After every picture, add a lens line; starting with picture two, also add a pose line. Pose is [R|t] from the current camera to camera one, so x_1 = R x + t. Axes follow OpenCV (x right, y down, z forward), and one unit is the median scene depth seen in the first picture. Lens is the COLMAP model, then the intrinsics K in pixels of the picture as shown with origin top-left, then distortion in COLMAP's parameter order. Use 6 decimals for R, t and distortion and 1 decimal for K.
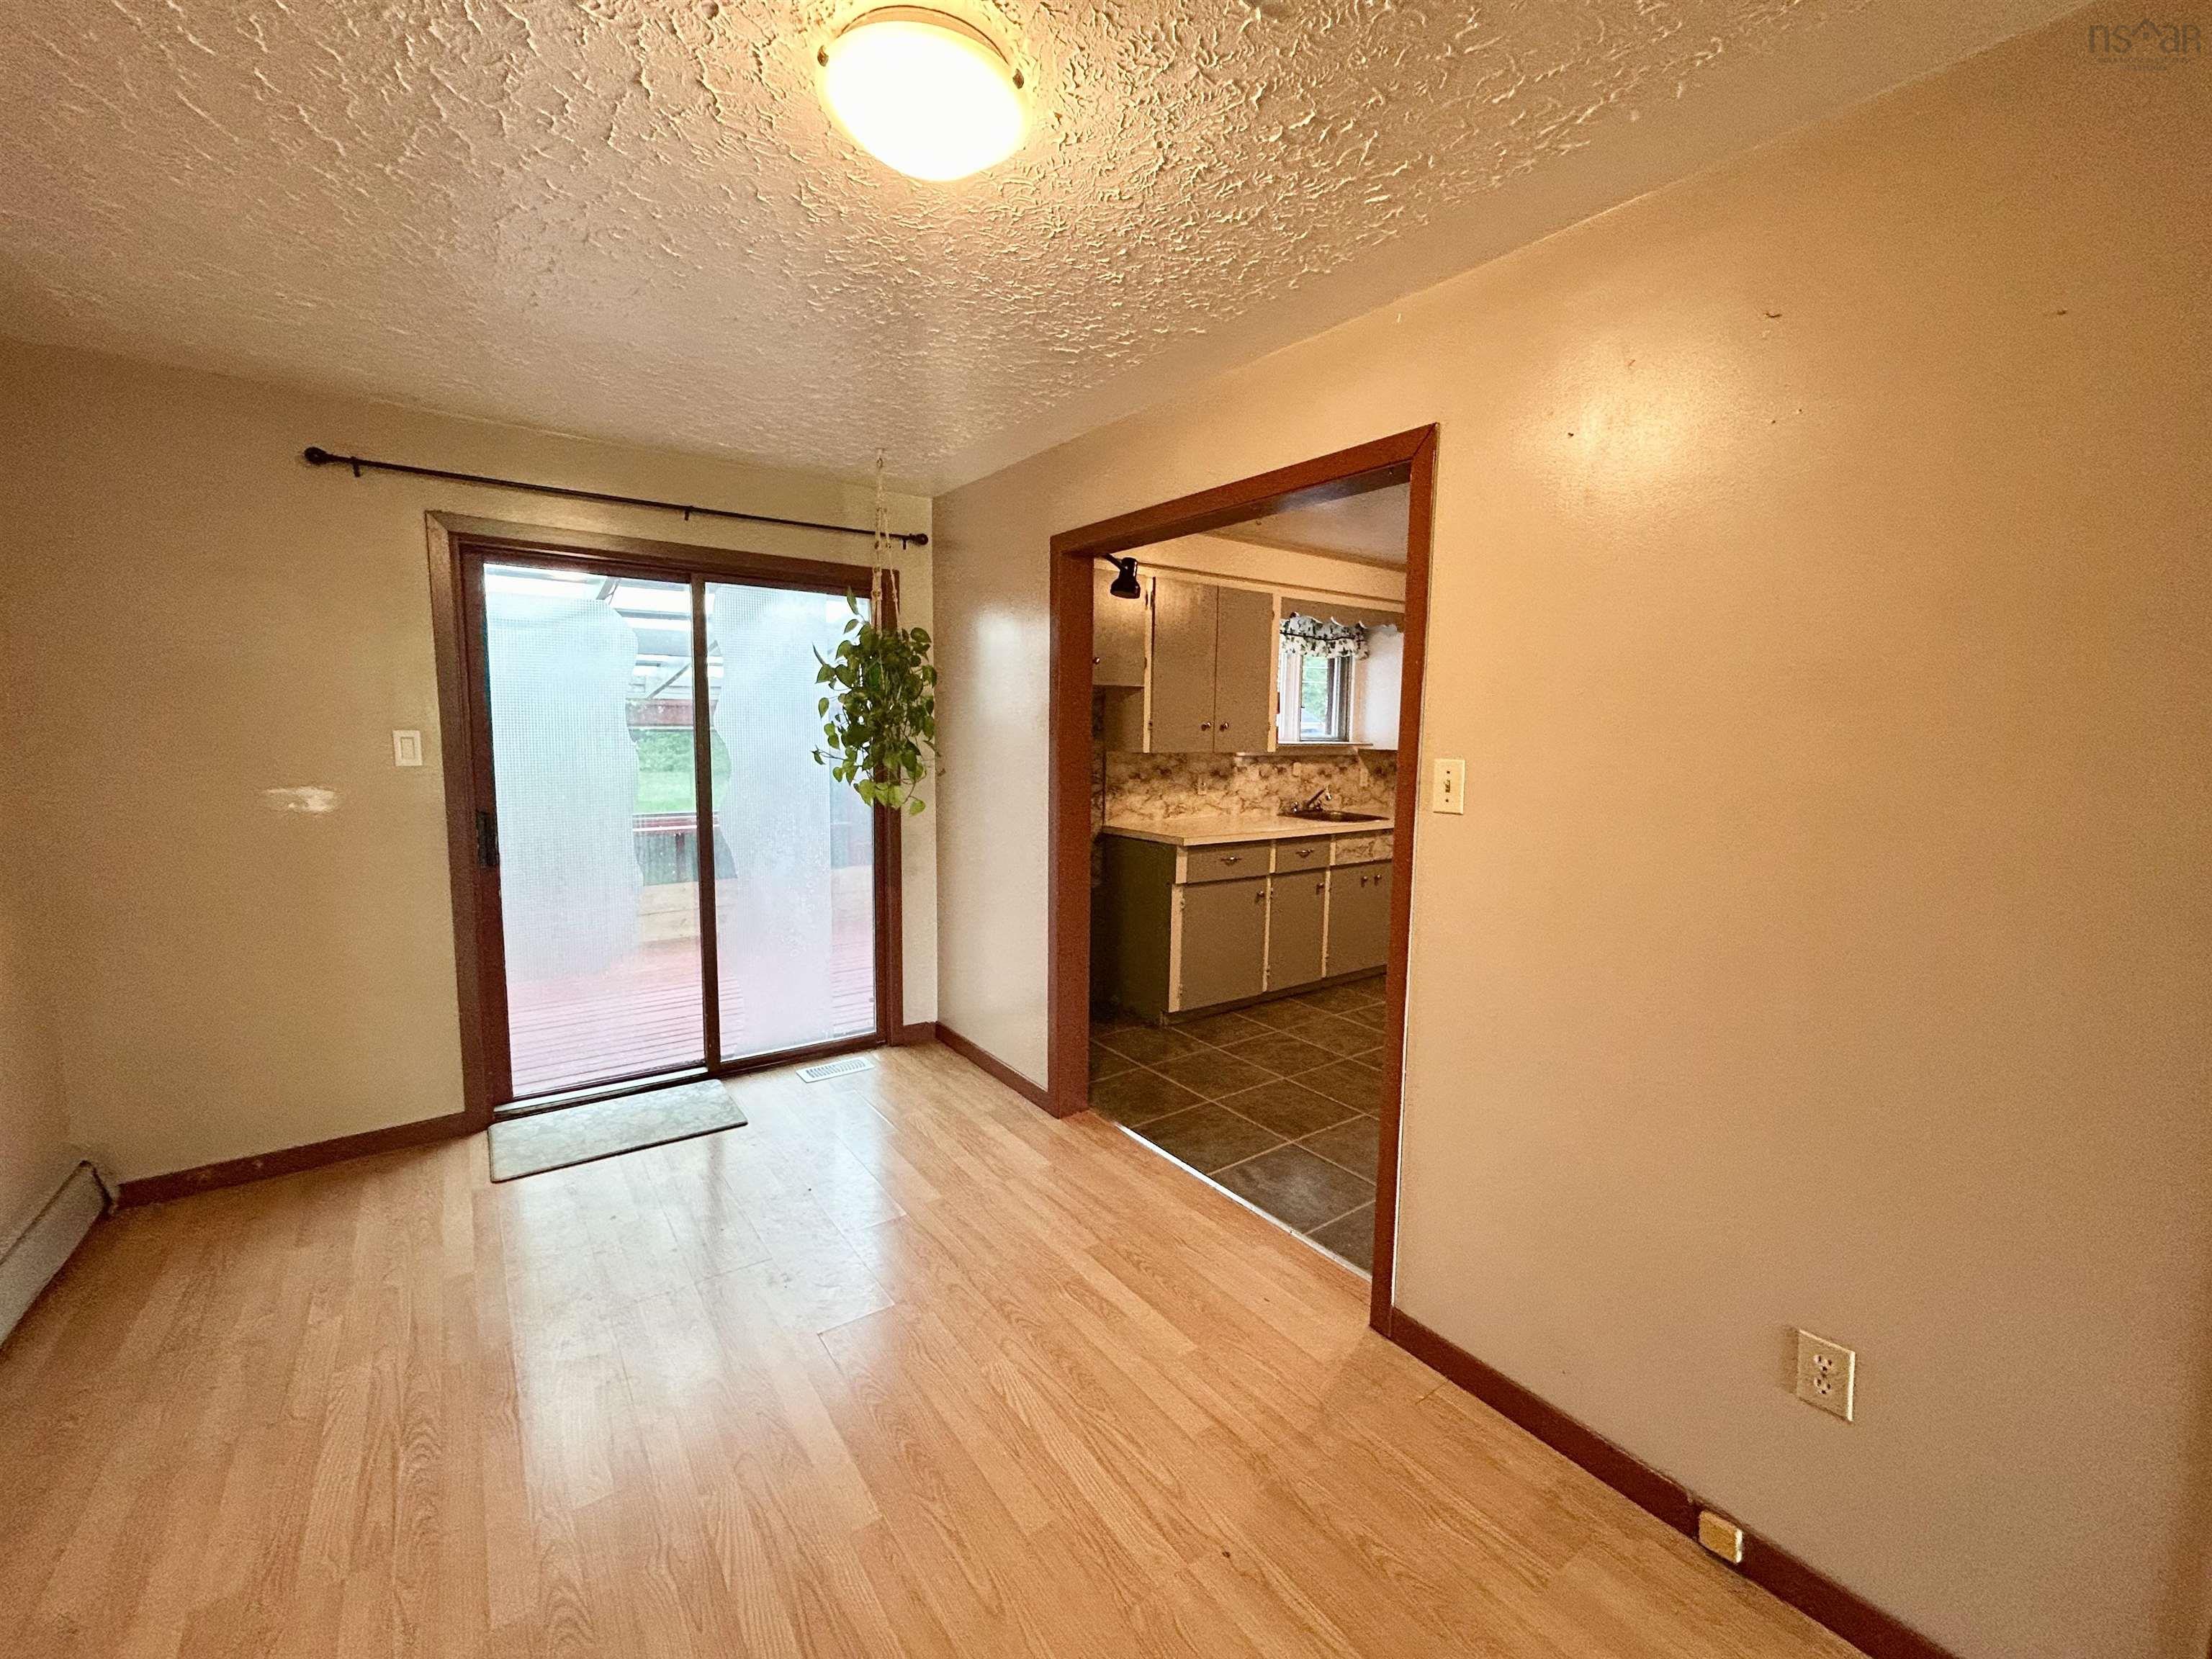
lens RADIAL K [[890.3, 0, 1102.1], [0, 890.3, 833.7], [0, 0, 1]] dist [-0.001130, 0.000259]
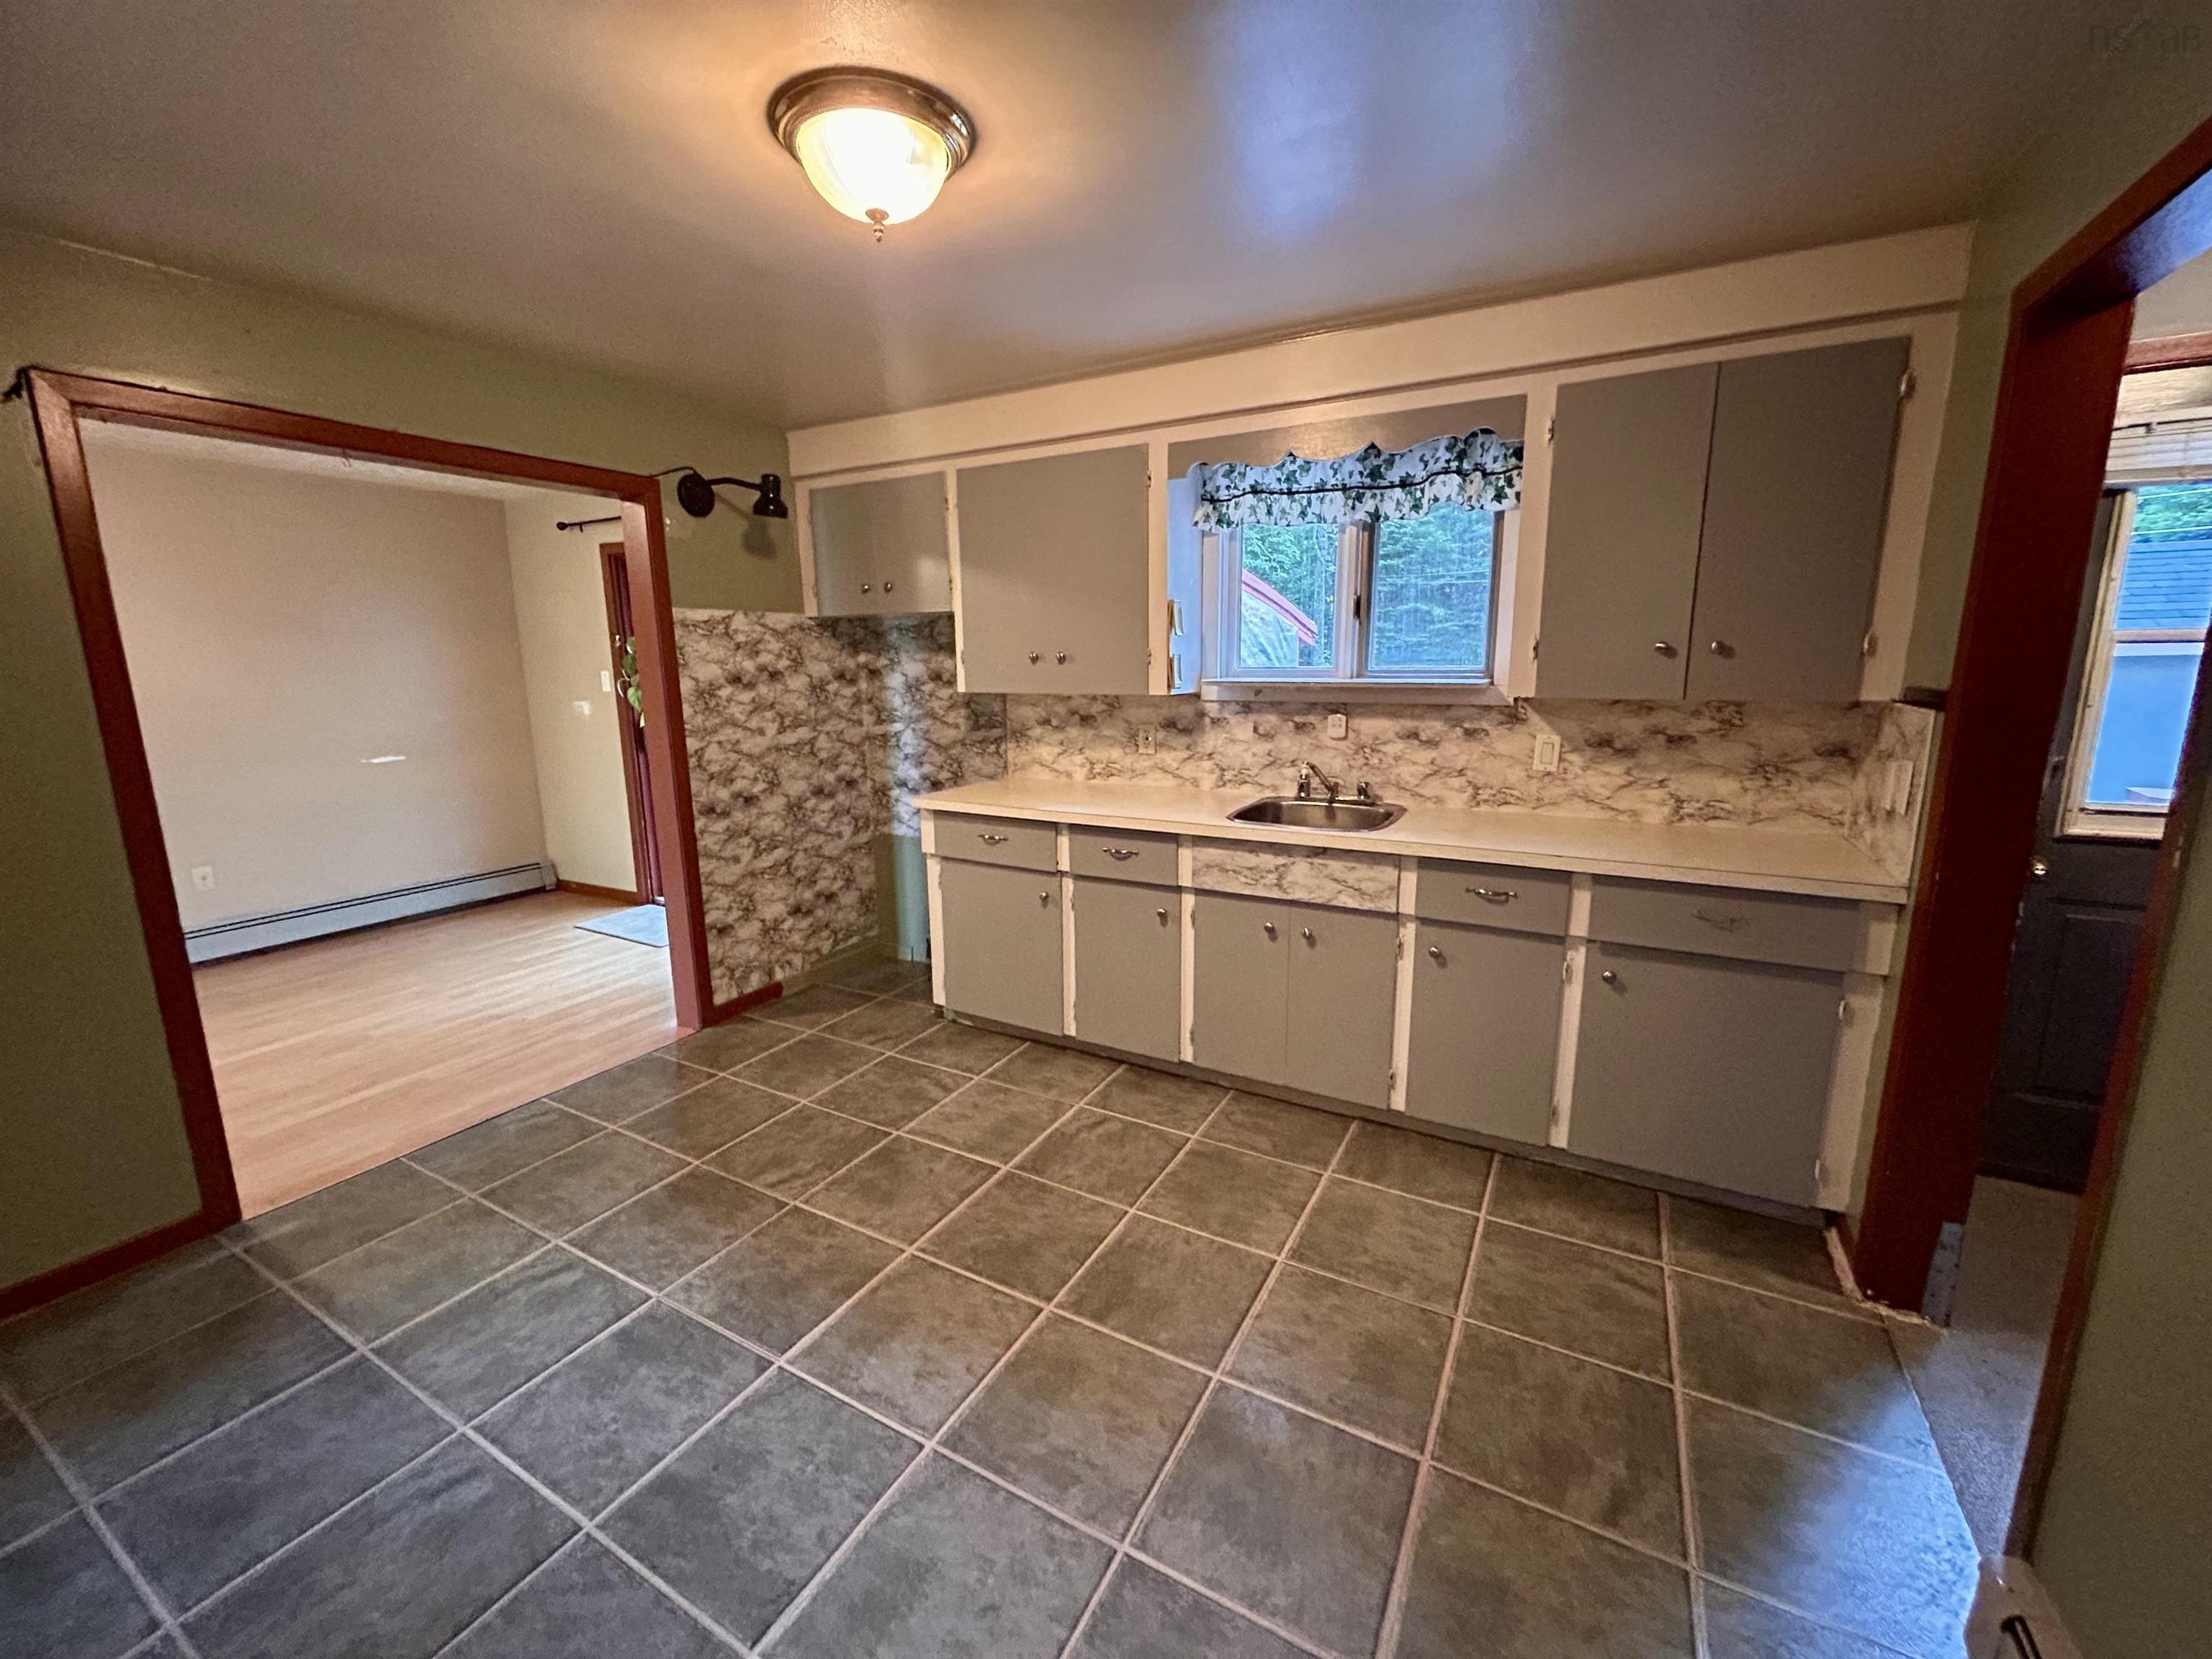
lens RADIAL K [[890.3, 0, 1100.5], [0, 890.3, 831.1], [0, 0, 1]] dist [-0.001130, 0.000259]
pose [[0.416855, 0.158689, -0.895014, 0.758455], [-0.091428, 0.986969, 0.132410, -0.075006], [0.904363, 0.026633, 0.425932, 0.678681]]
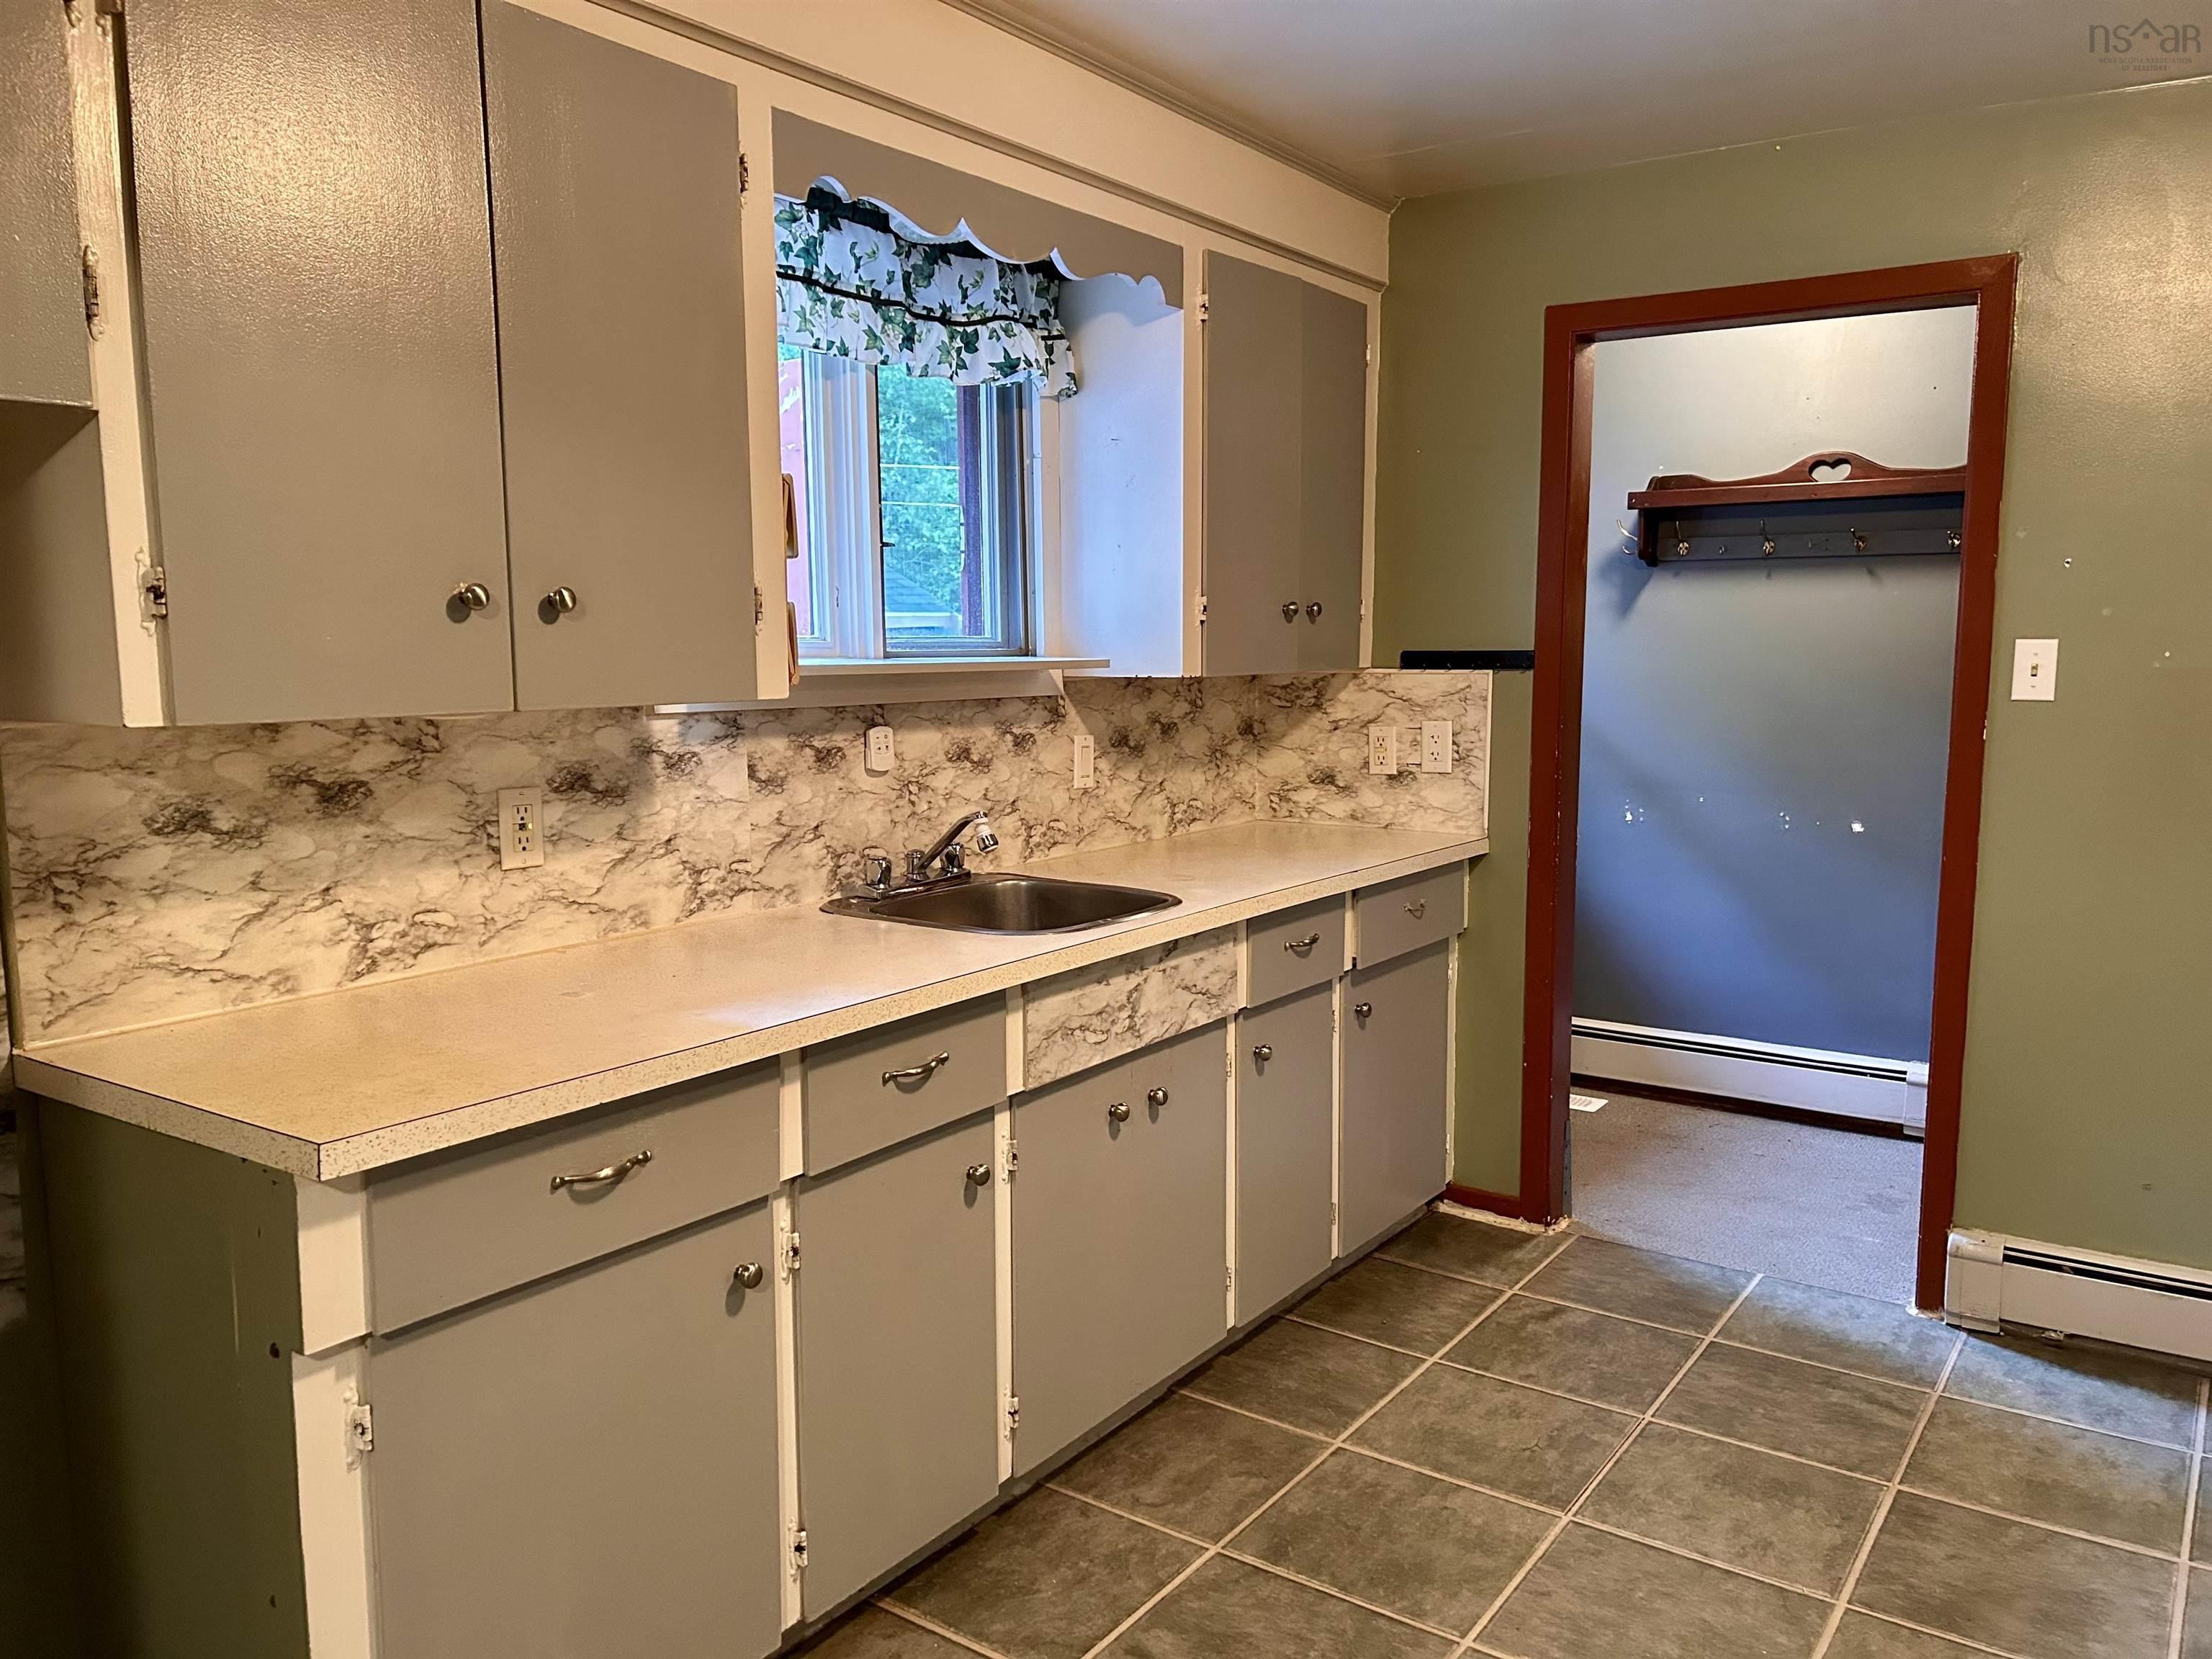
lens RADIAL K [[1647.5, 0, 1111.0], [0, 1647.5, 847.8], [0, 0, 1]] dist [0.047903, -0.059369]
pose [[0.944860, -0.059021, 0.322112, 0.121546], [0.055247, 0.998255, 0.020852, -0.051199], [-0.322781, -0.001907, 0.946472, 0.487617]]
